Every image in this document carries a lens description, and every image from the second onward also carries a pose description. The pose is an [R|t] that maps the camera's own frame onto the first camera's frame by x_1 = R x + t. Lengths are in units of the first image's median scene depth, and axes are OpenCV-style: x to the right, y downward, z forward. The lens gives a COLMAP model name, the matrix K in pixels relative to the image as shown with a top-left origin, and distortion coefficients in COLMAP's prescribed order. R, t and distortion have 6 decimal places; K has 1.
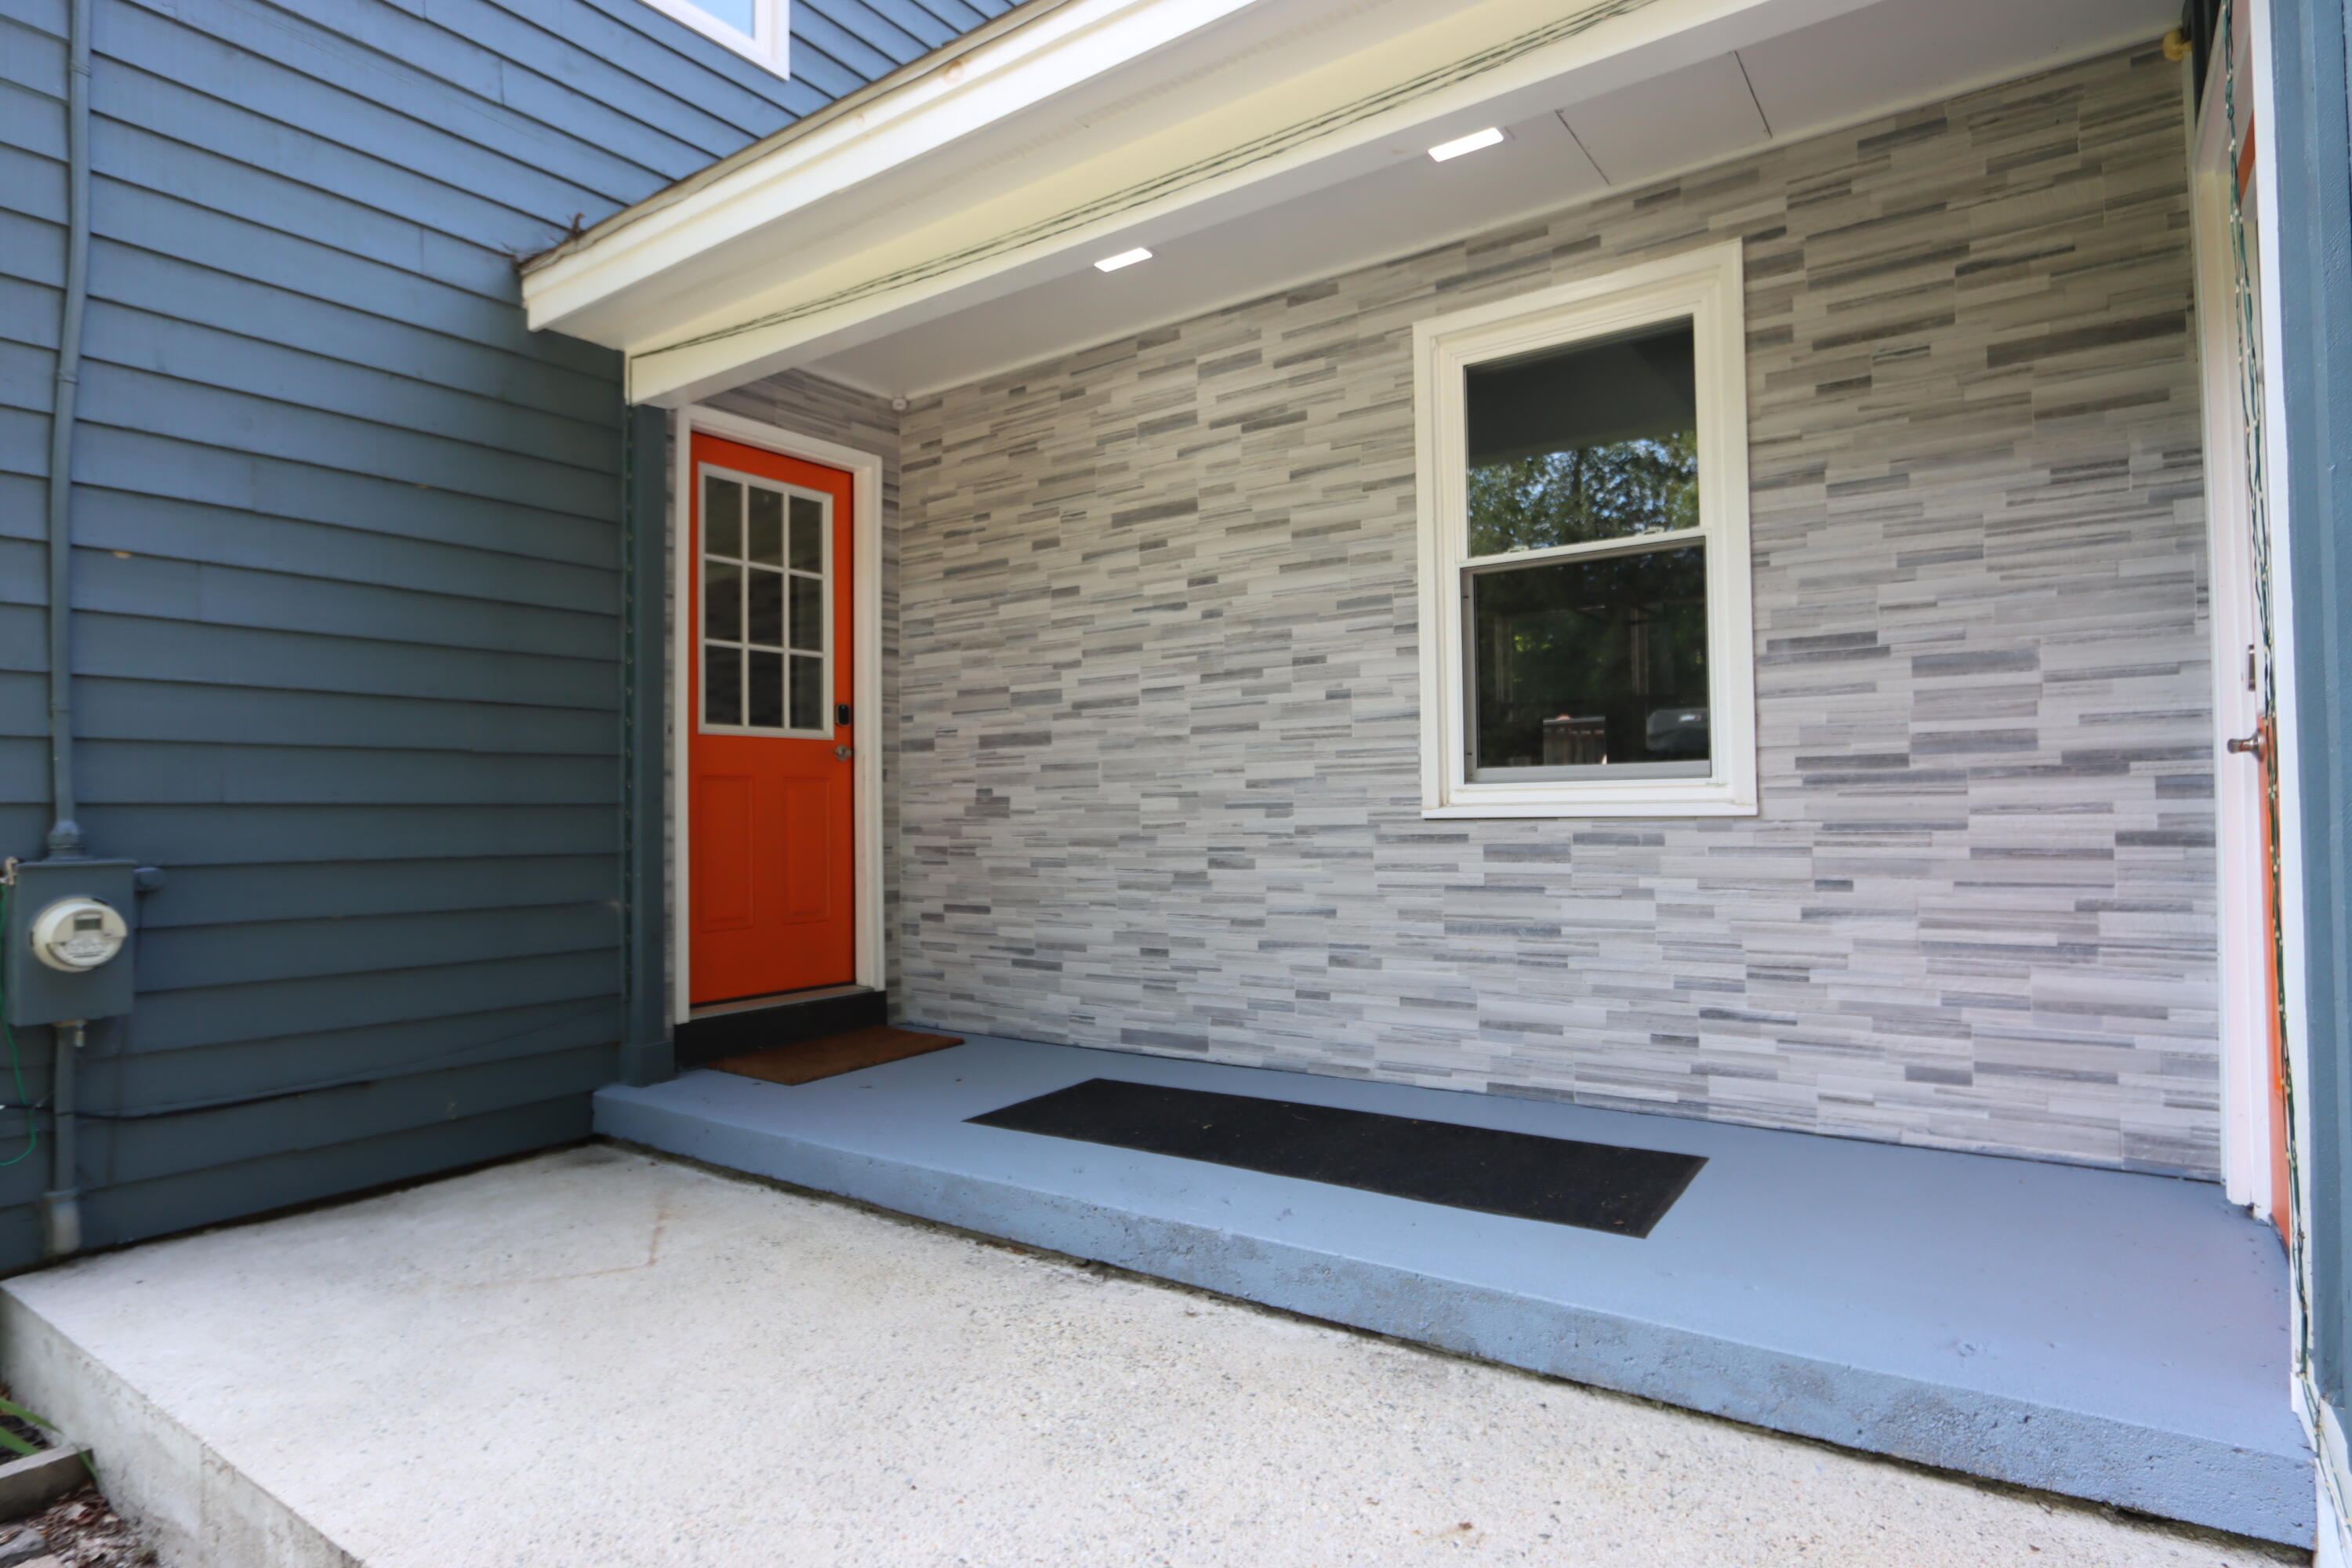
lens RADIAL K [[1265.0, 0, 1161.8], [0, 1265.0, 785.2], [0, 0, 1]] dist [-0.021918, 0.003117]
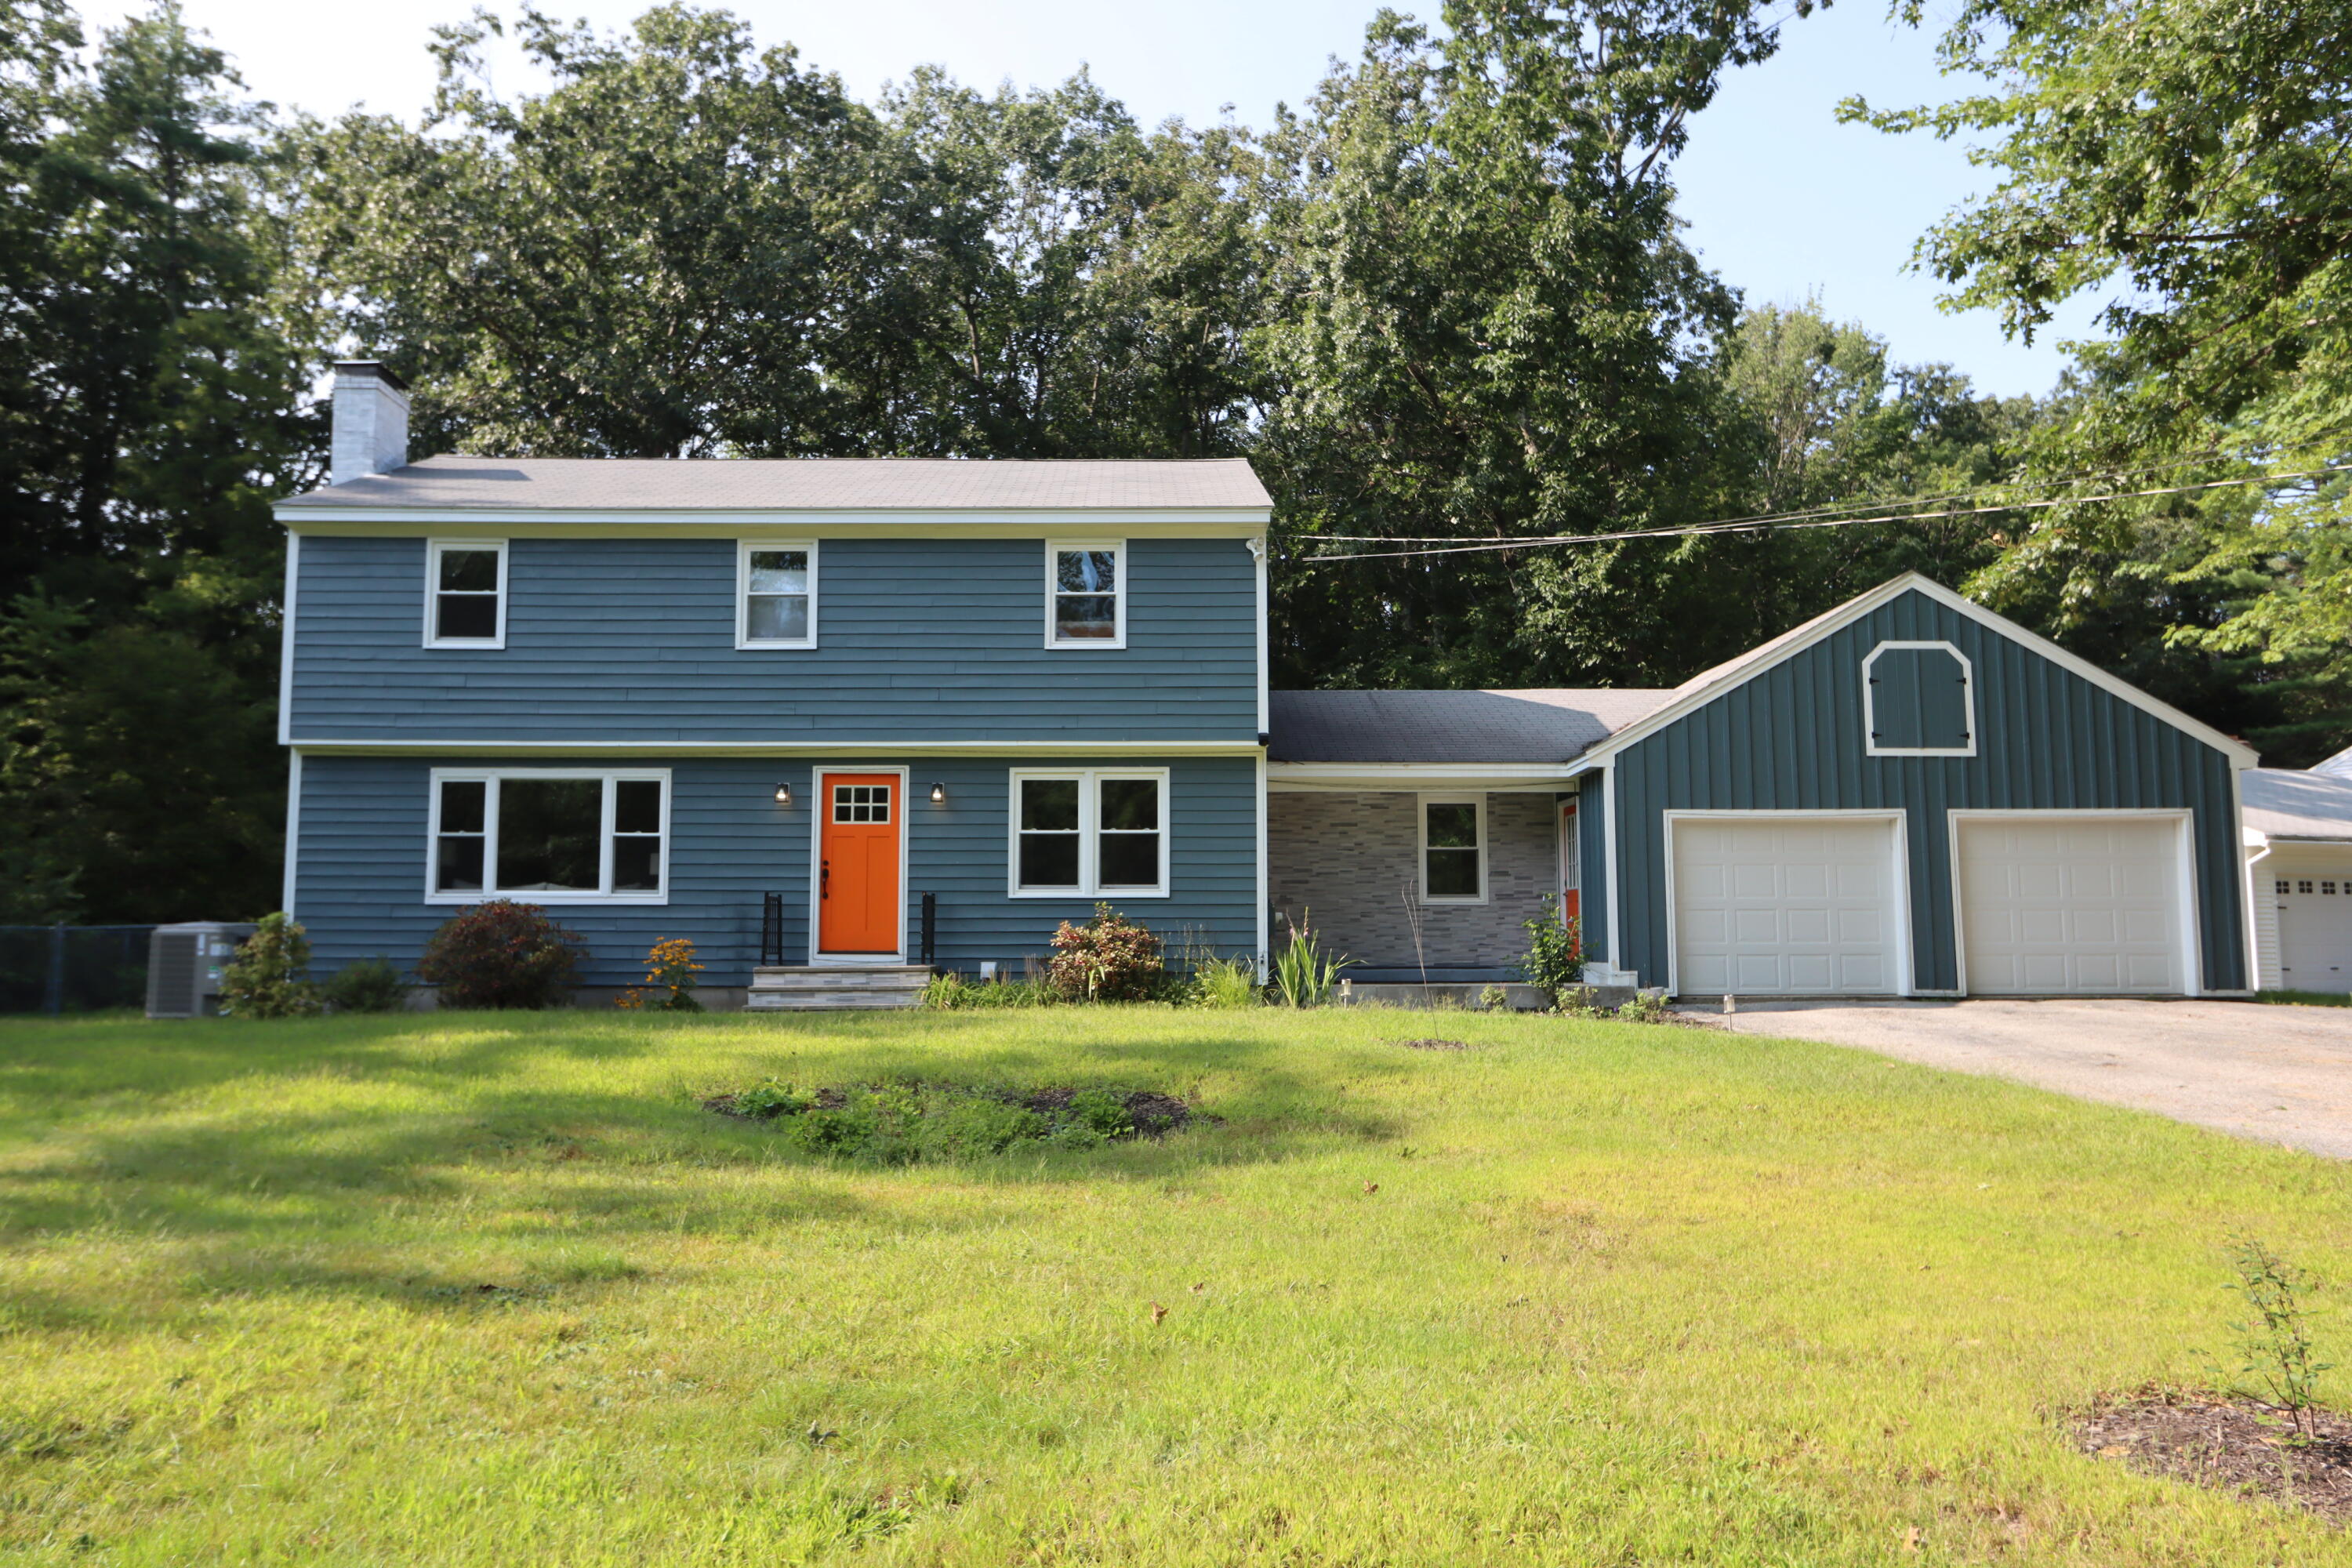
lens RADIAL K [[1712.4, 0, 1174.0], [0, 1712.4, 788.4], [0, 0, 1]] dist [-0.006445, 0.001491]
pose [[0.800402, 0.068959, 0.595485, -3.971504], [-0.023000, 0.996163, -0.084444, 0.141764], [-0.599023, 0.053893, 0.798916, -3.207398]]
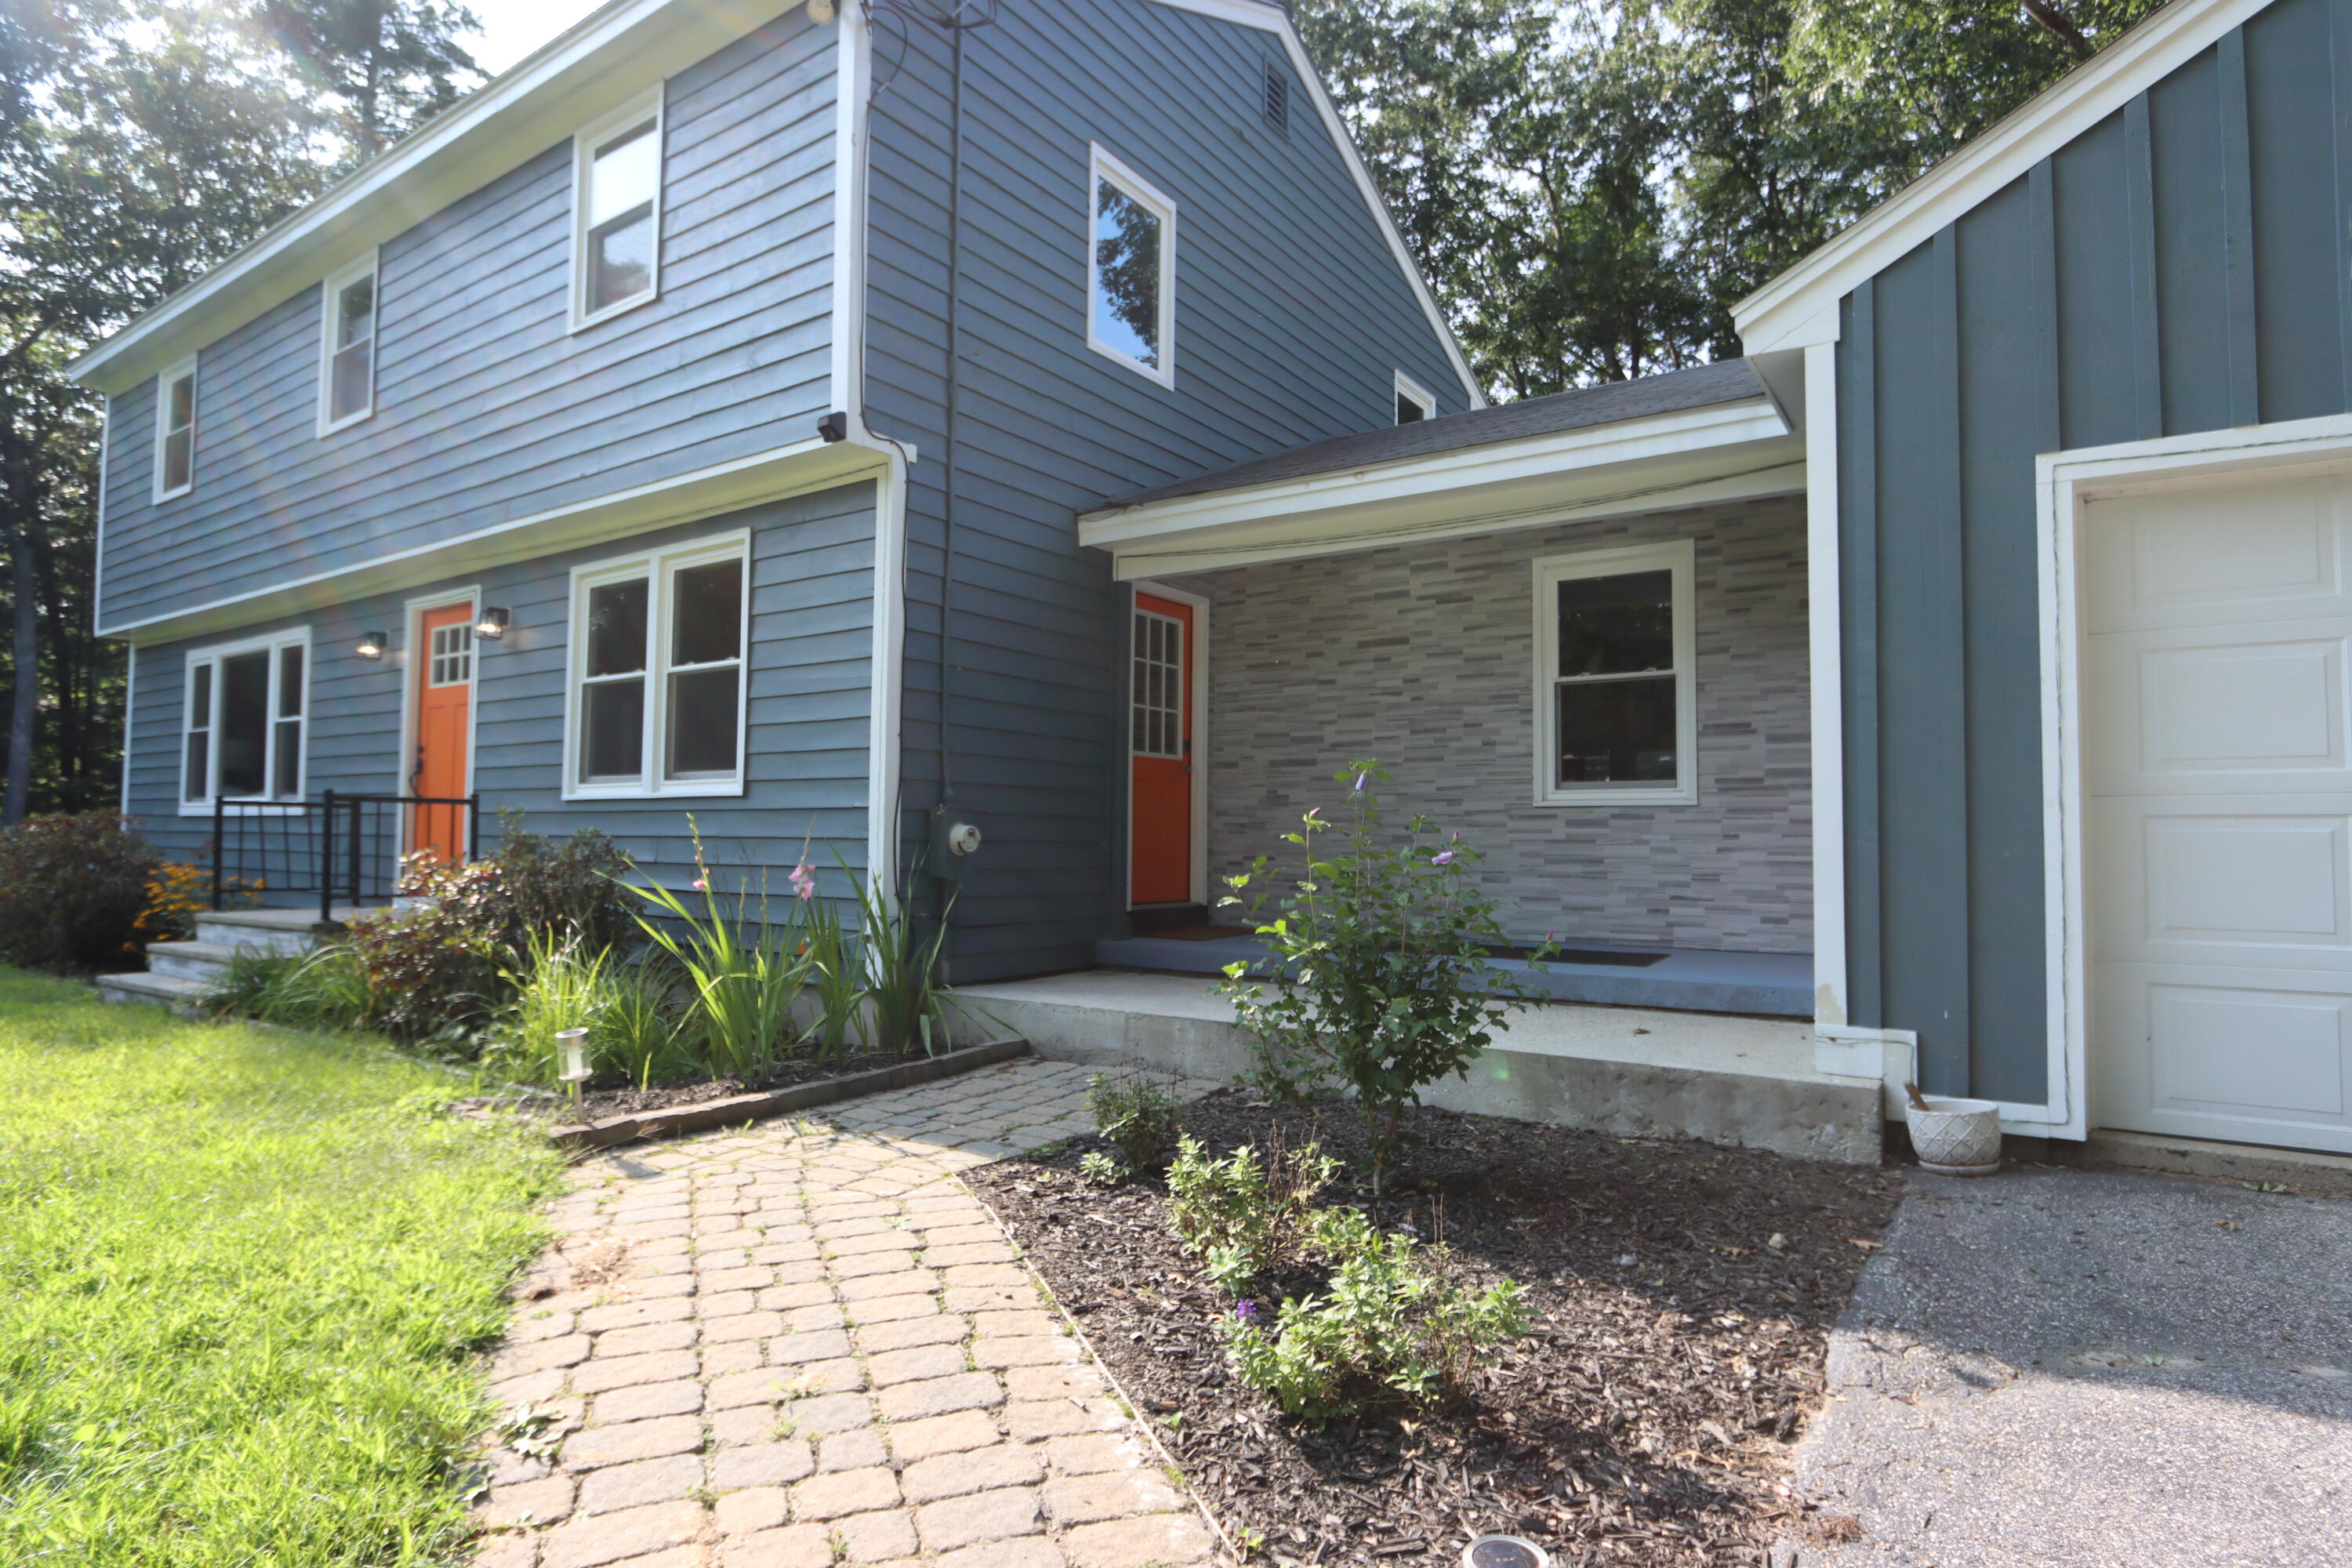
lens RADIAL K [[1265.0, 0, 1164.8], [0, 1265.0, 786.2], [0, 0, 1]] dist [-0.021918, 0.003117]
pose [[0.999657, 0.021909, 0.014340, -0.393147], [-0.021613, 0.999557, -0.020444, 0.045900], [-0.014781, 0.020127, 0.999688, -0.956648]]
